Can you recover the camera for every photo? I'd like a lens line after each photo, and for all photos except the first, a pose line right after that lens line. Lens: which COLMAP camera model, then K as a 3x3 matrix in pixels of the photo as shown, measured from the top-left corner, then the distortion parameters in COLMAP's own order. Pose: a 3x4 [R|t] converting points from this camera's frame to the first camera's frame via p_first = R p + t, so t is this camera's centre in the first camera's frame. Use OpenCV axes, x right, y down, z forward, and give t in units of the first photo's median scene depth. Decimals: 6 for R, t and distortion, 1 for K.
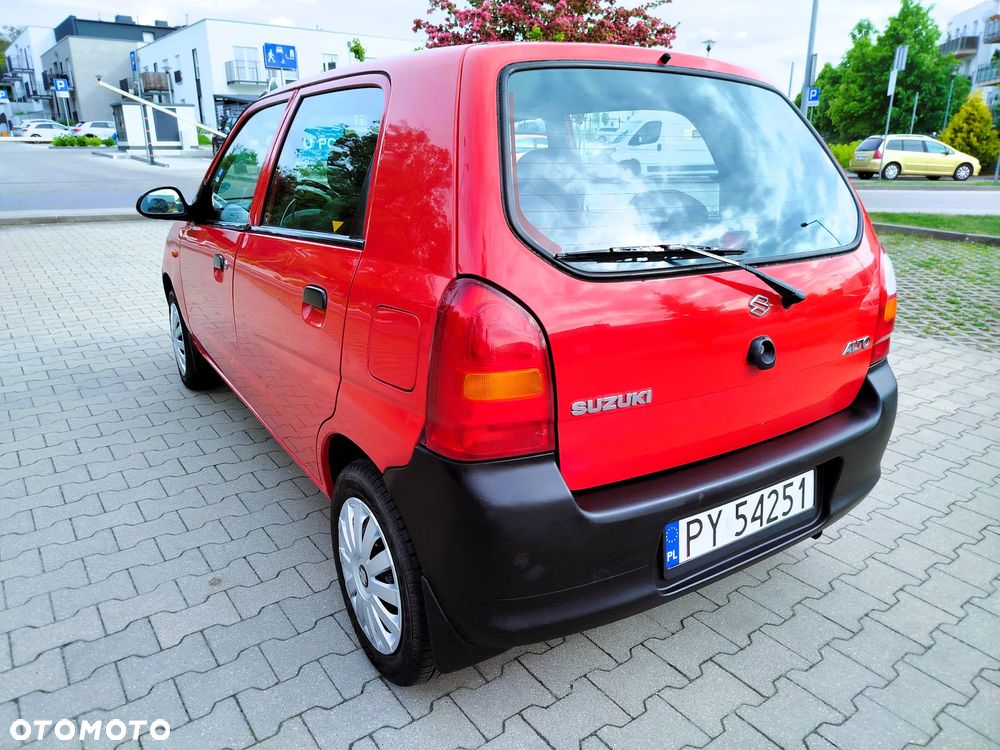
lens RADIAL K [[706.6, 0, 503.7], [0, 706.6, 373.5], [0, 0, 1]] dist [0.005101, -0.003351]
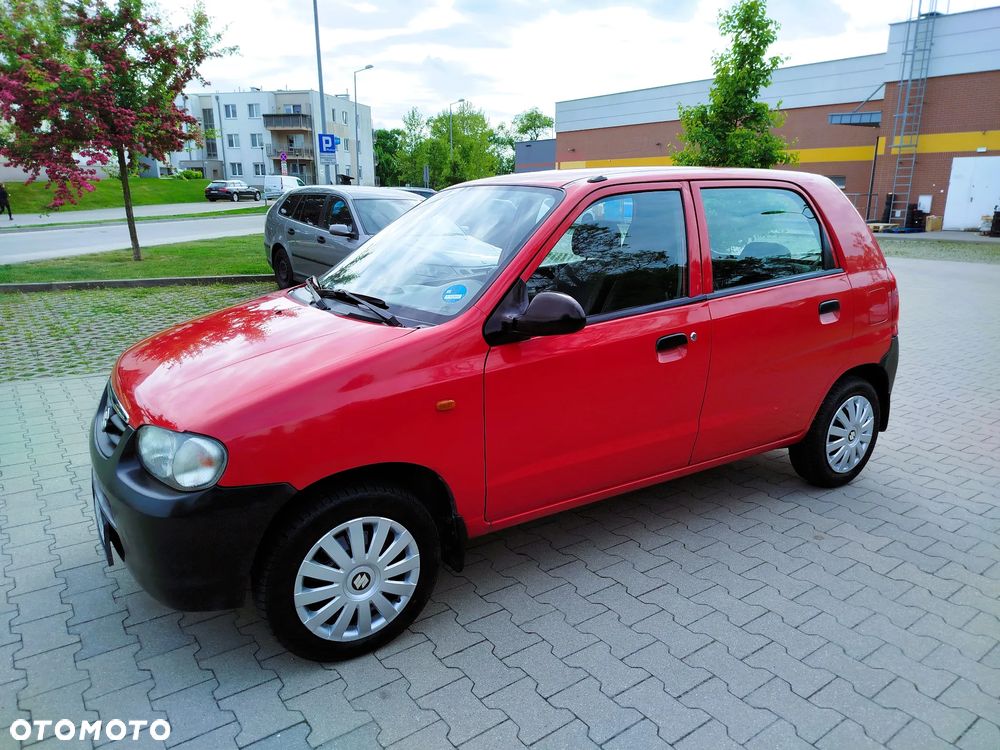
lens RADIAL K [[698.9, 0, 503.8], [0, 698.9, 373.0], [0, 0, 1]] dist [0.033355, -0.038762]
pose [[0.003756, -0.250234, 0.968178, -1.729611], [0.304370, 0.922534, 0.237256, -0.533429], [-0.952546, 0.293794, 0.079629, 1.447742]]
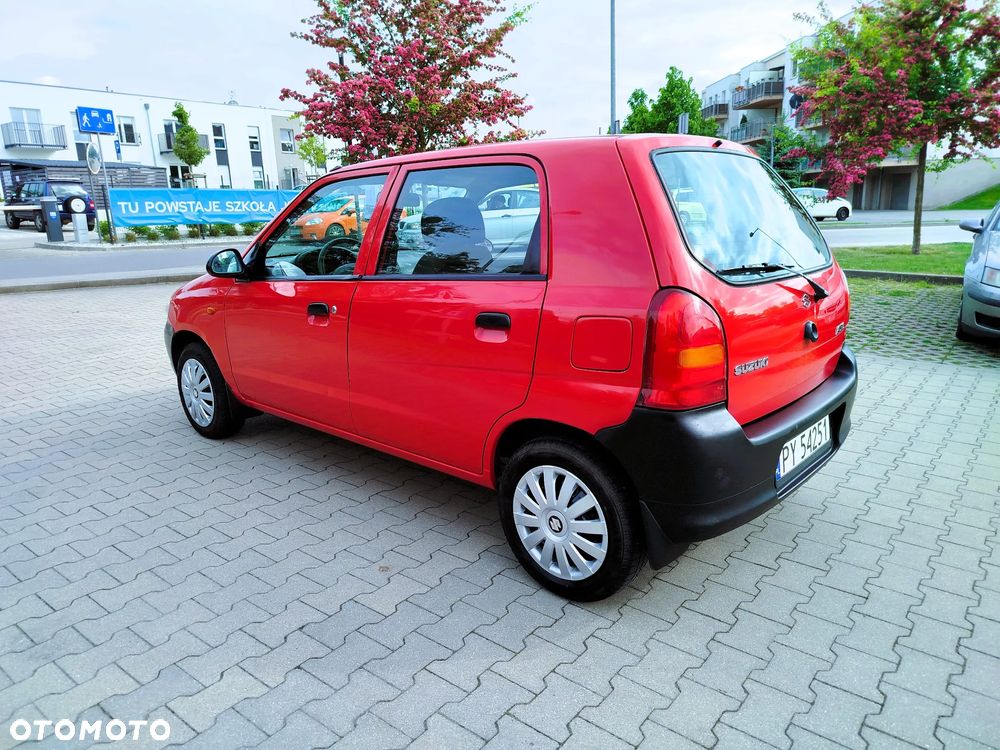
lens RADIAL K [[698.9, 0, 503.8], [0, 698.9, 373.0], [0, 0, 1]] dist [0.033355, -0.038762]
pose [[0.965394, -0.086519, 0.246026, -0.497823], [0.104499, 0.992655, -0.060965, 0.062518], [-0.238944, 0.084565, 0.967344, -0.228643]]
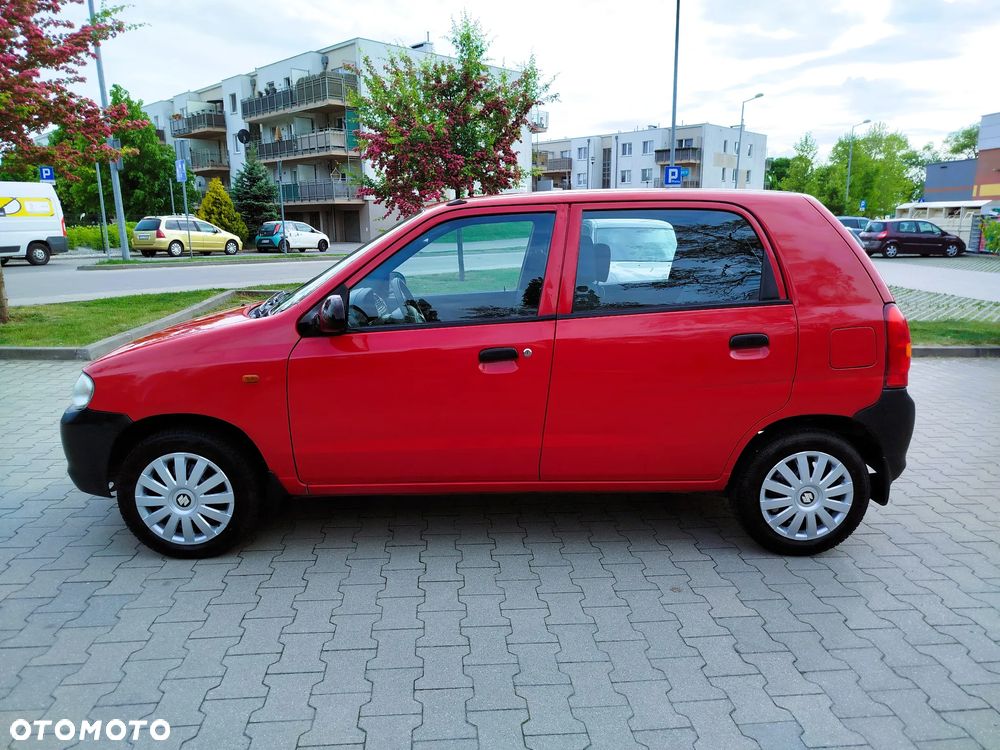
lens RADIAL K [[698.9, 0, 503.8], [0, 698.9, 373.0], [0, 0, 1]] dist [0.033355, -0.038762]
pose [[0.518521, -0.180312, 0.835837, -1.603574], [0.264327, 0.963435, 0.043860, -0.217774], [-0.813183, 0.198192, 0.547223, 0.520913]]
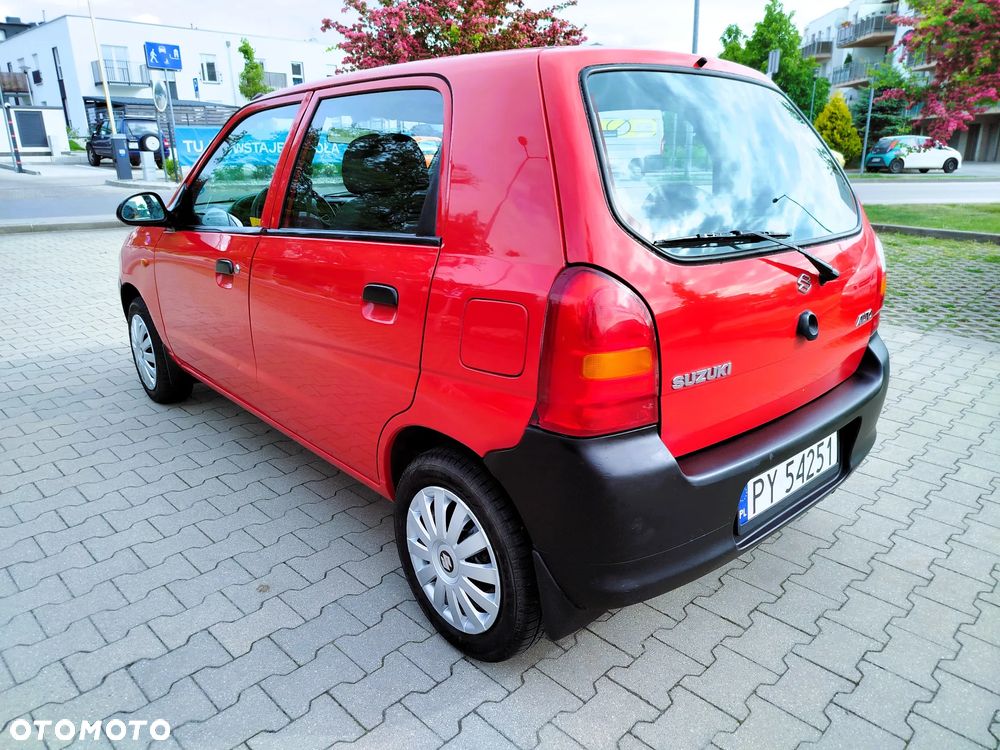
lens RADIAL K [[704.0, 0, 506.7], [0, 704.0, 375.4], [0, 0, 1]] dist [0.008548, -0.007215]
pose [[0.988122, -0.058490, 0.142102, -0.203667], [0.058232, 0.998285, 0.005980, 0.011277], [-0.142208, 0.002366, 0.989834, -0.027414]]
